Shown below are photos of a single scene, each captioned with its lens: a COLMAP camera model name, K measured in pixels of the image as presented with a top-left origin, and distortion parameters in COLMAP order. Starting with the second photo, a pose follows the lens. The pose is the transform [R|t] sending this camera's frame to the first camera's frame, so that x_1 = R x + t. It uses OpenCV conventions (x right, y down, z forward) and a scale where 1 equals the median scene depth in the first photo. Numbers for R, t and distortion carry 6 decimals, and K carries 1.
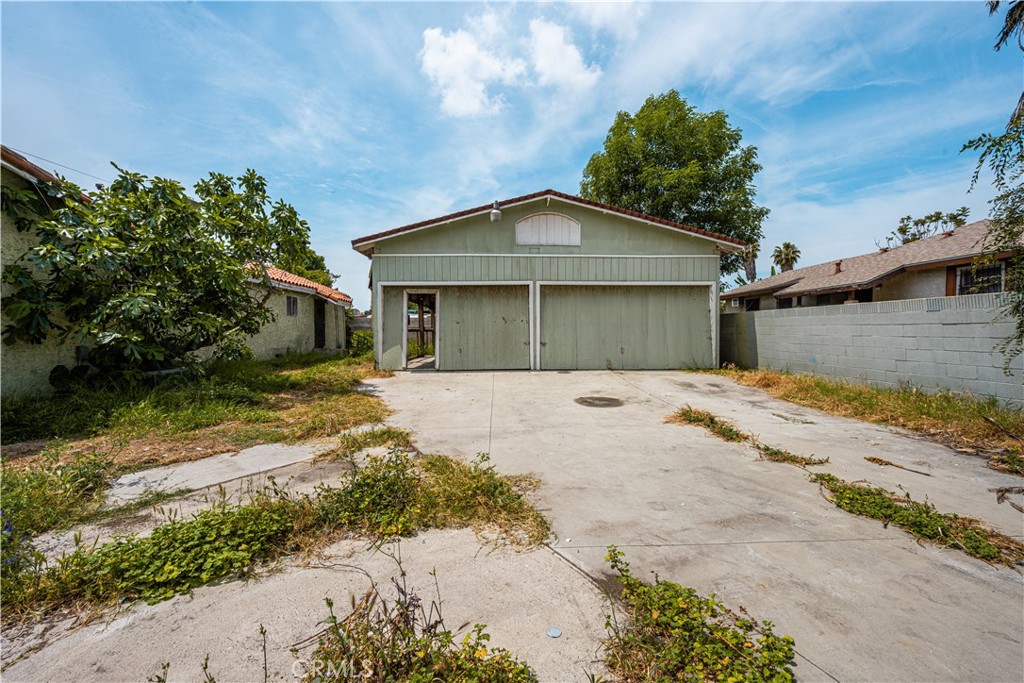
lens RADIAL K [[410.3, 0, 511.2], [0, 410.3, 337.4], [0, 0, 1]] dist [-0.000413, 0.000249]
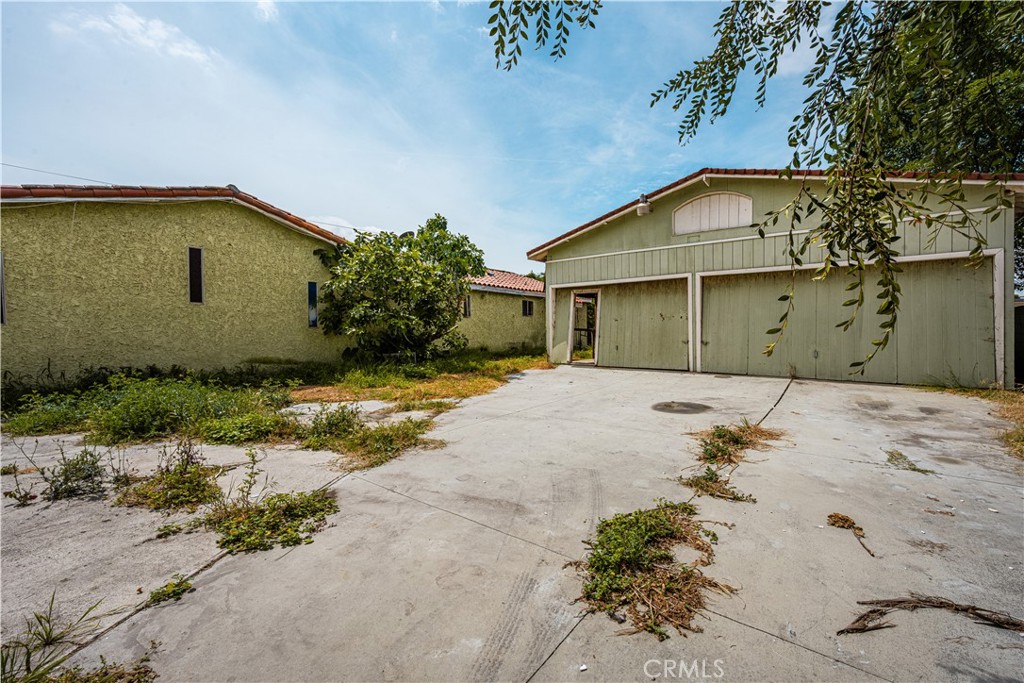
lens RADIAL K [[410.3, 0, 512.2], [0, 410.3, 335.3], [0, 0, 1]] dist [-0.000413, 0.000249]
pose [[0.771684, 0.010807, -0.635914, 0.322836], [-0.012385, 0.999921, 0.001963, 0.002772], [0.635885, 0.006361, 0.771757, 0.054147]]
